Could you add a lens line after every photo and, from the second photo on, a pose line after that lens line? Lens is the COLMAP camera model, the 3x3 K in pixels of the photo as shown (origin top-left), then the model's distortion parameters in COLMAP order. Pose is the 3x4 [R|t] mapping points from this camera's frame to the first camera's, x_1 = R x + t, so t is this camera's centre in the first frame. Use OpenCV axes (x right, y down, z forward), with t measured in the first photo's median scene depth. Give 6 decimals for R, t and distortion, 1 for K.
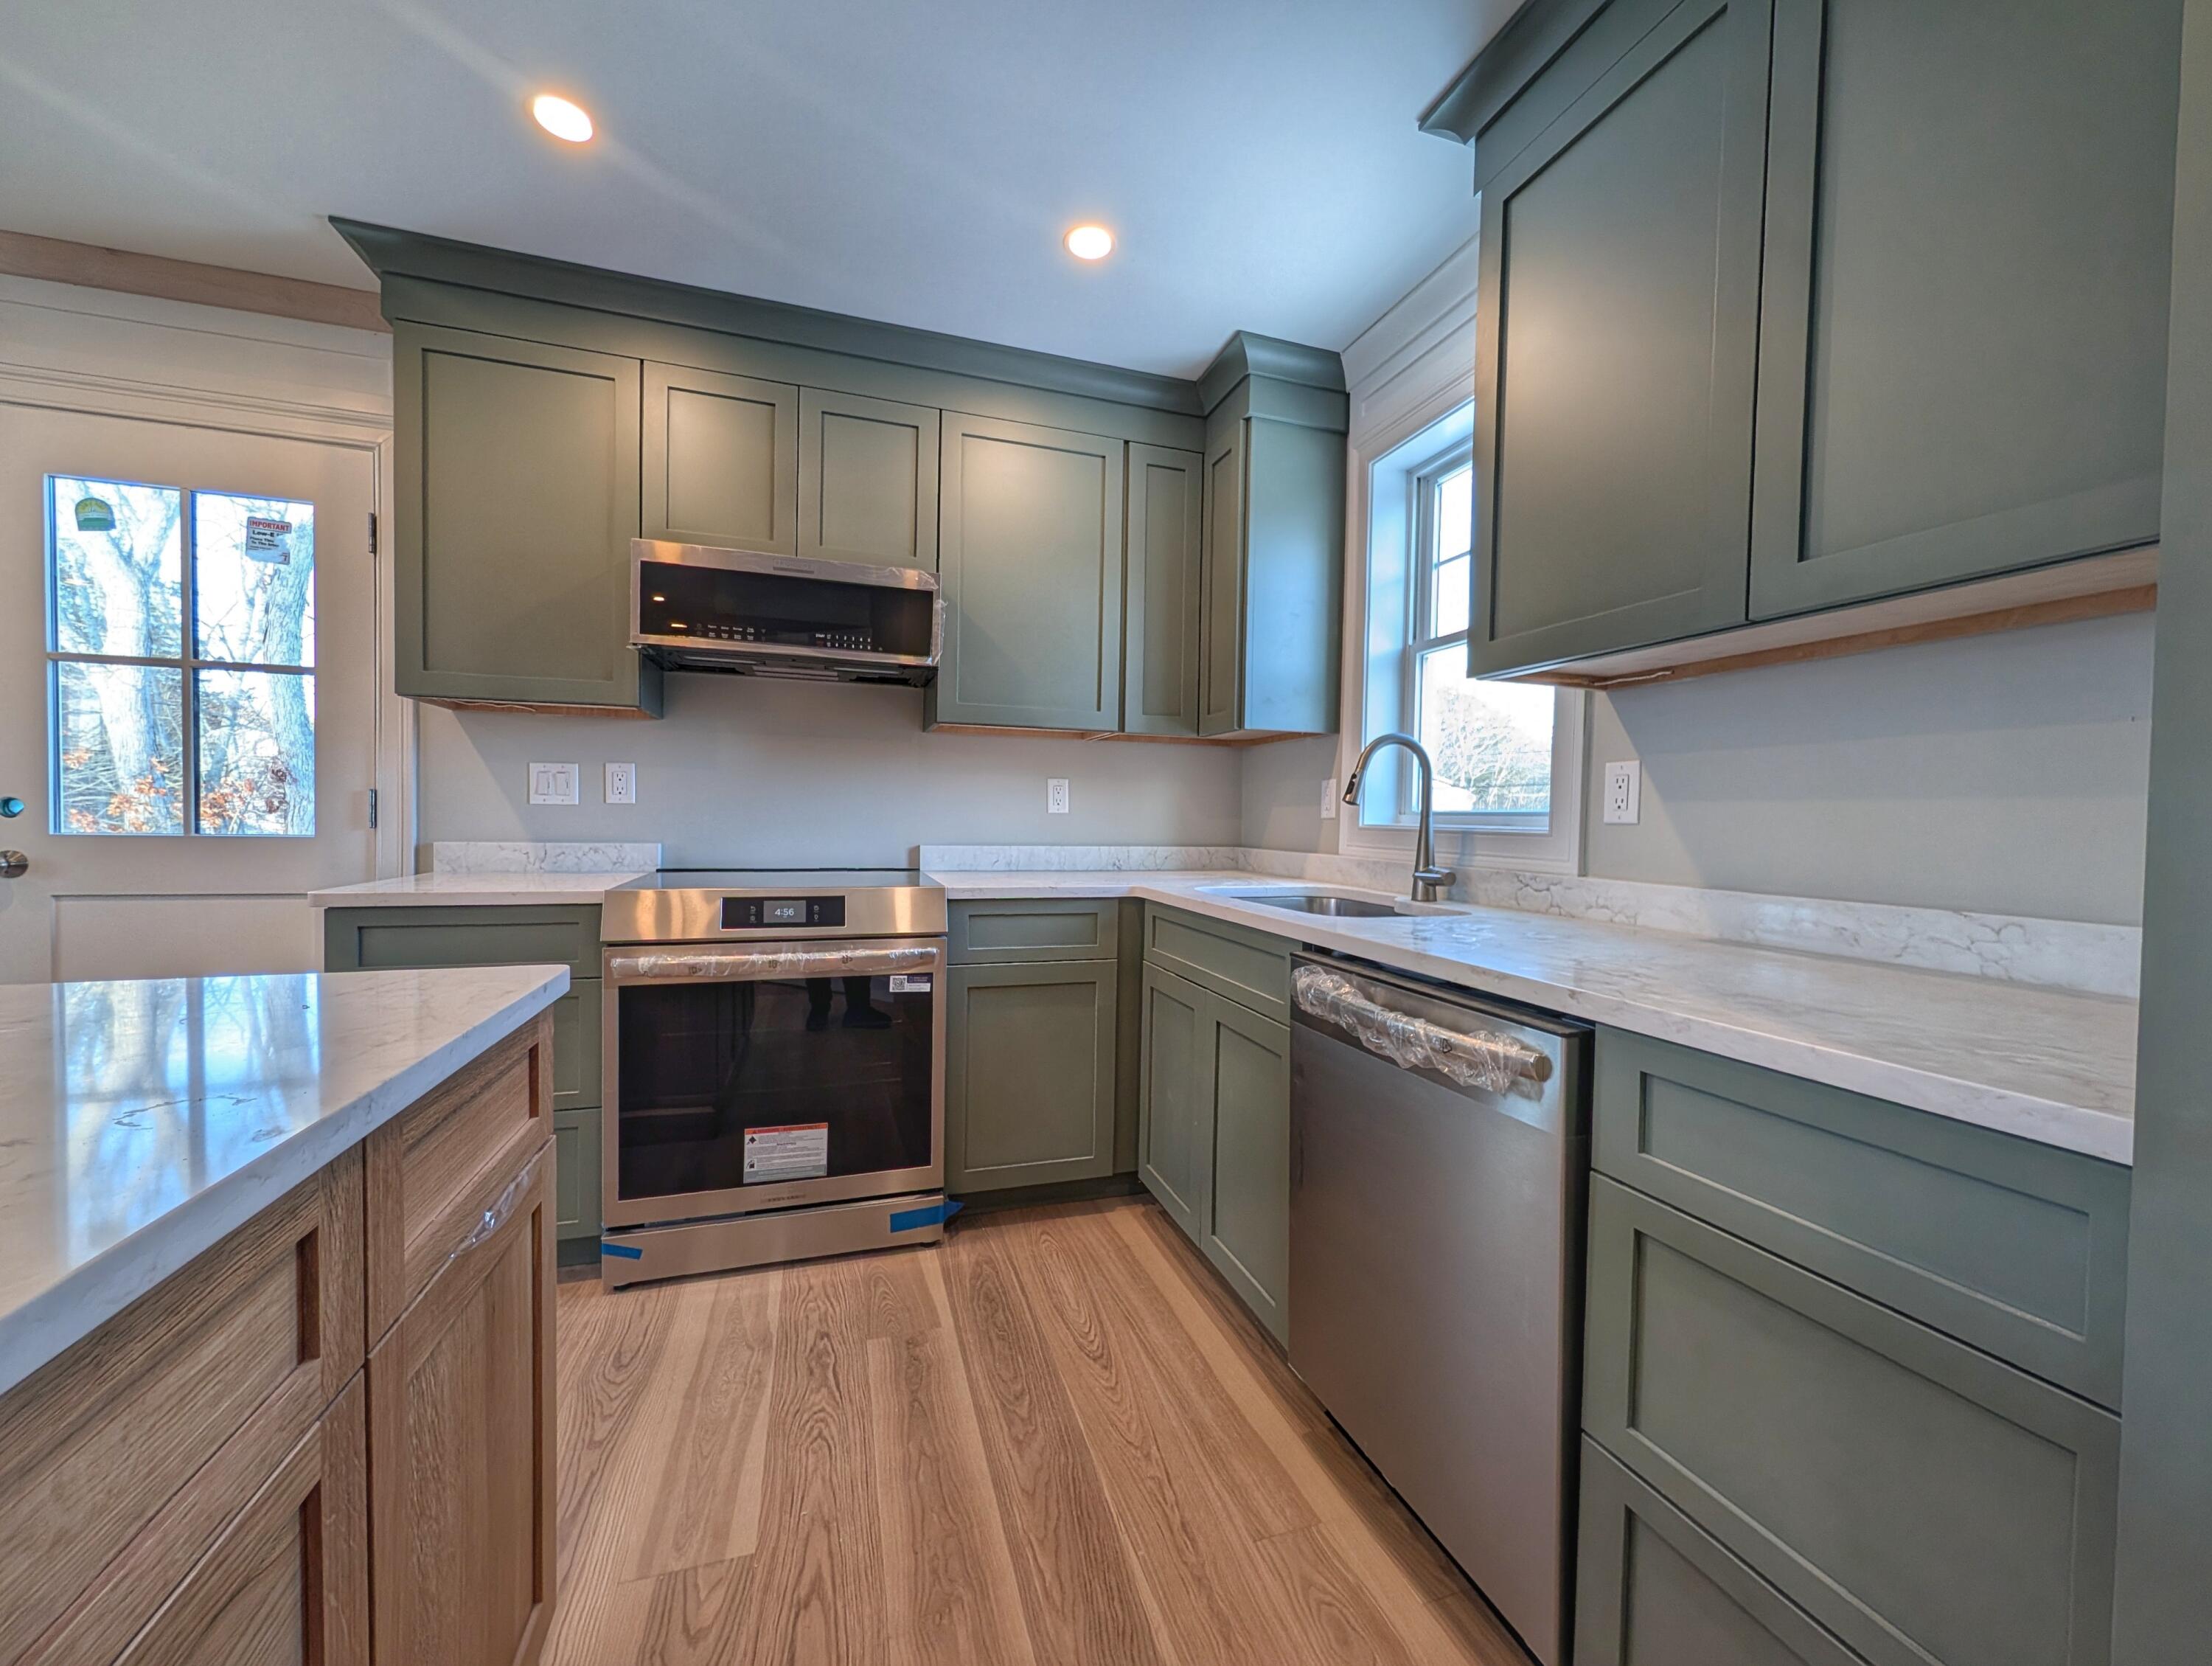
lens RADIAL K [[848.1, 0, 1102.7], [0, 848.1, 837.0], [0, 0, 1]] dist [0.000181, 0.000136]
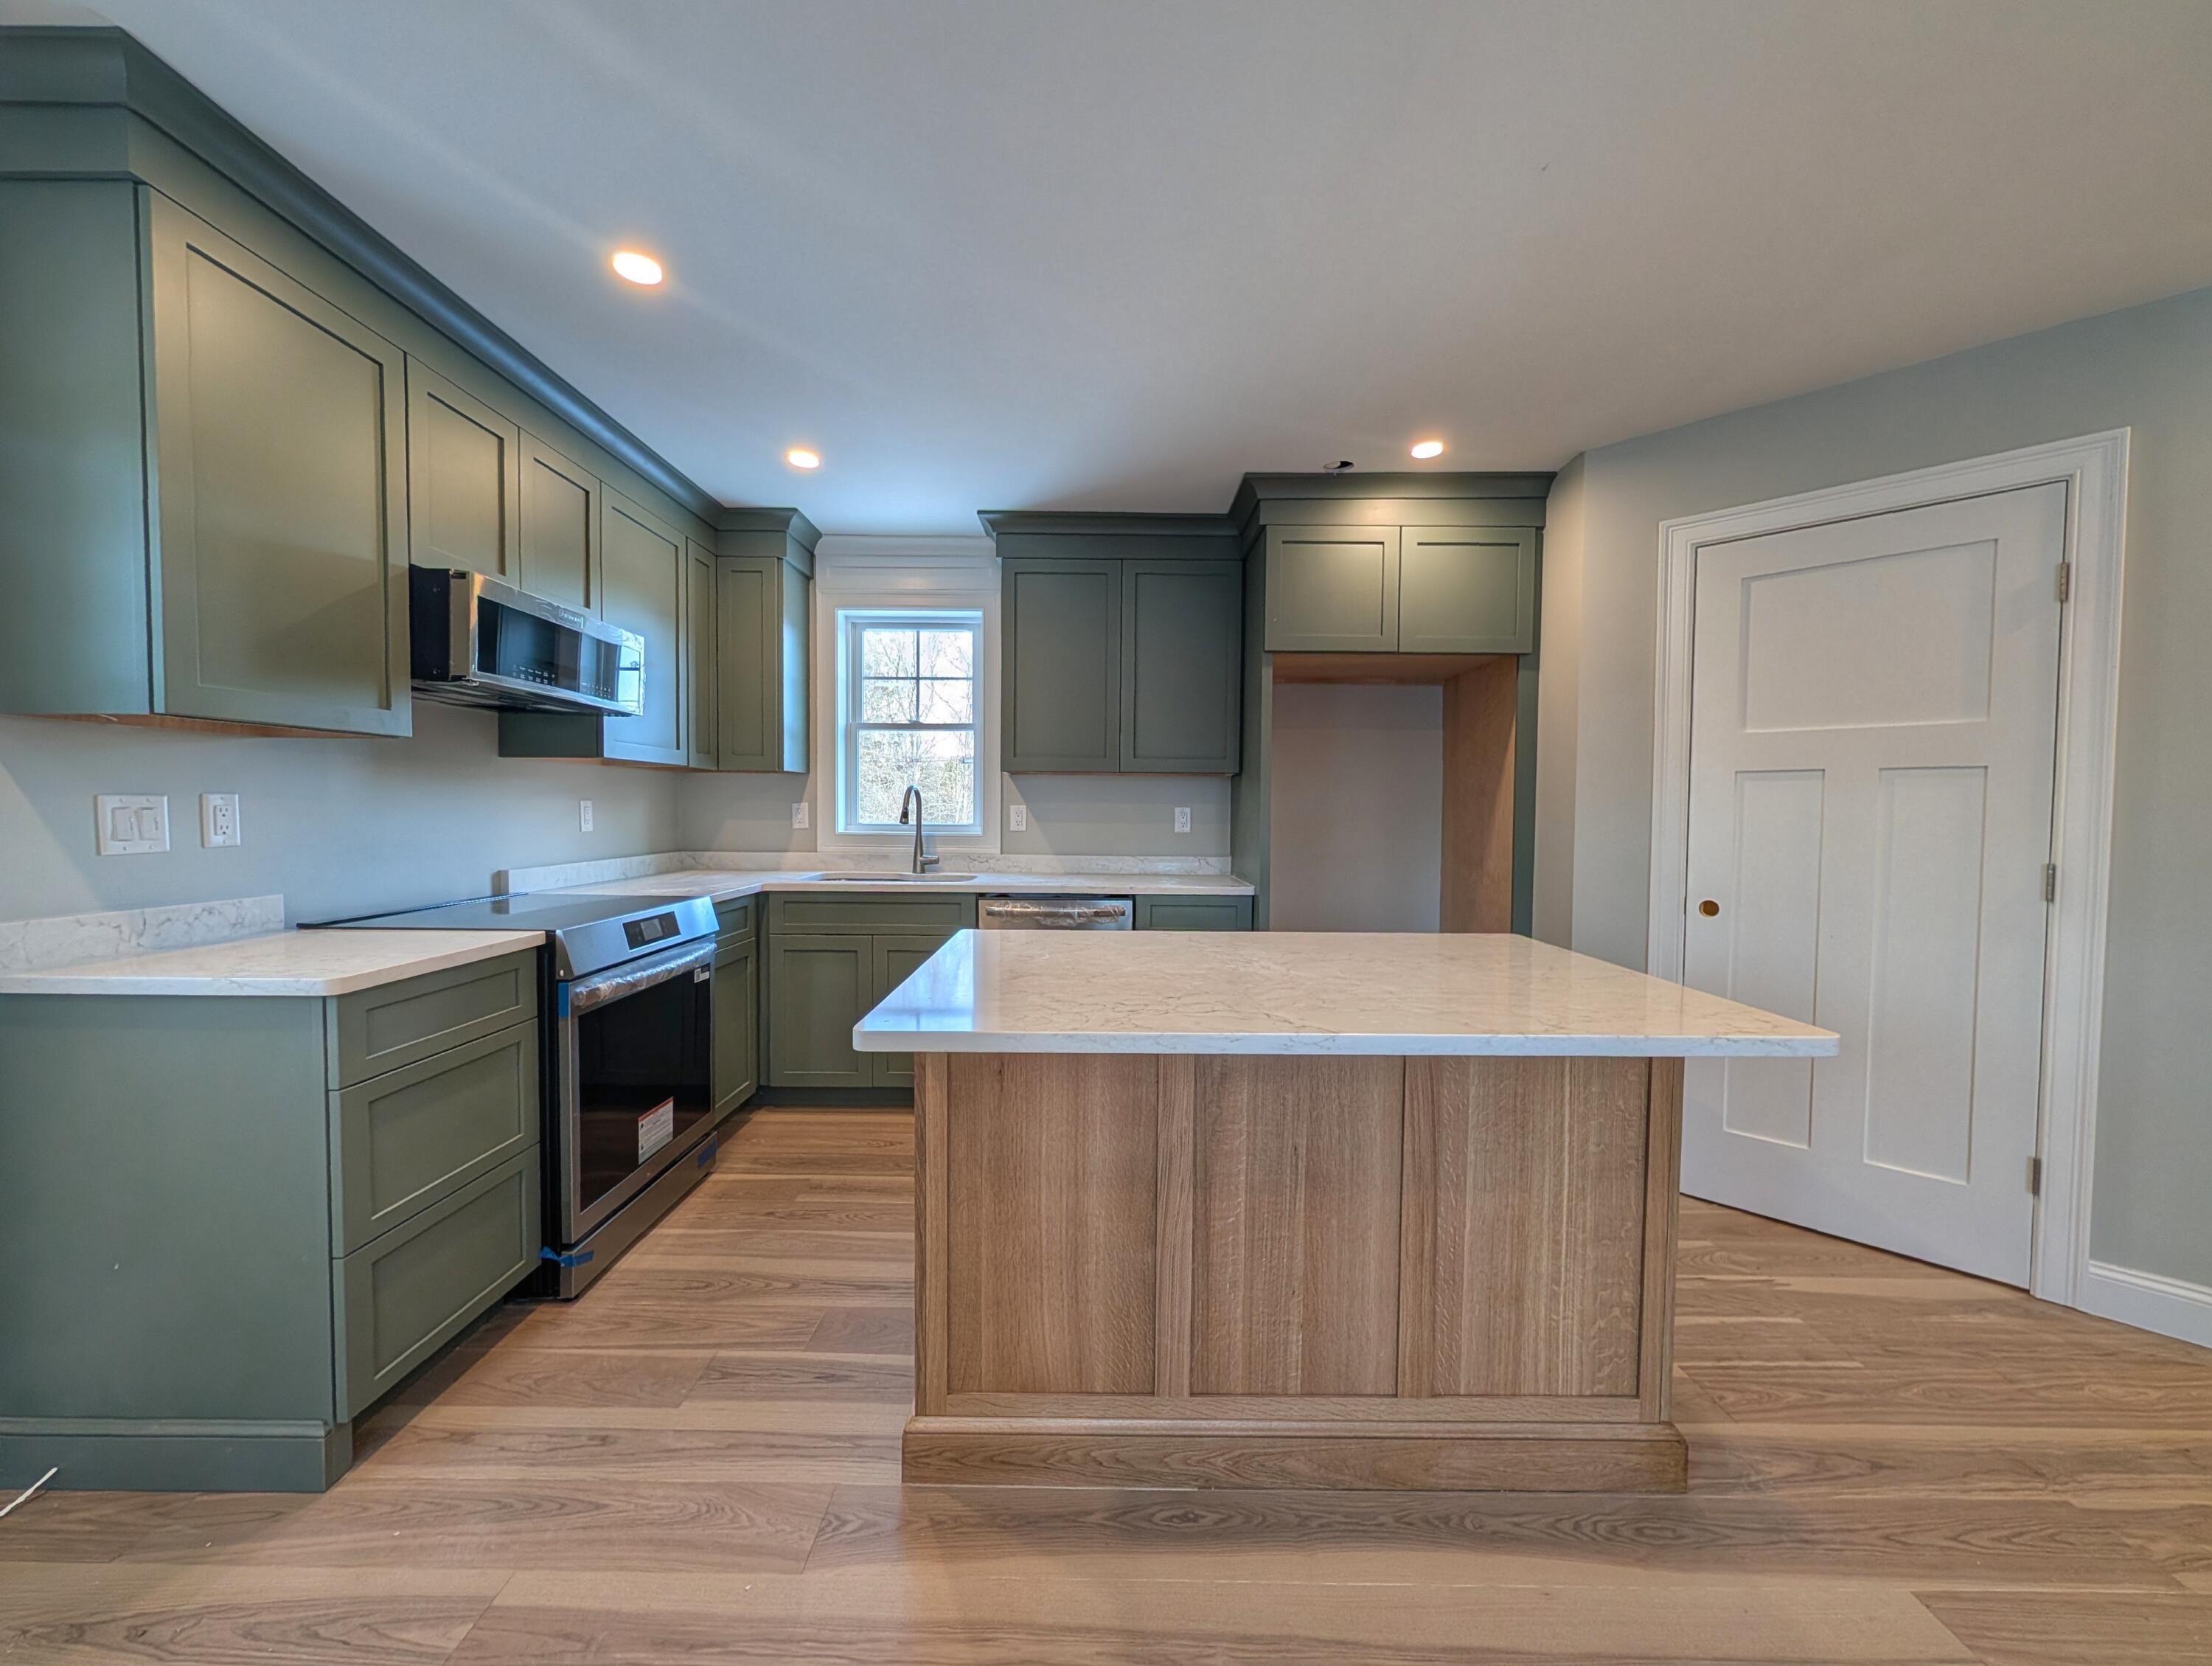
lens RADIAL K [[848.1, 0, 1102.7], [0, 848.1, 837.0], [0, 0, 1]] dist [0.000181, 0.000136]
pose [[0.309235, -0.049225, 0.949711, -1.214080], [0.018964, 0.998780, 0.045594, -0.078998], [-0.950796, 0.003911, 0.309791, 0.022217]]
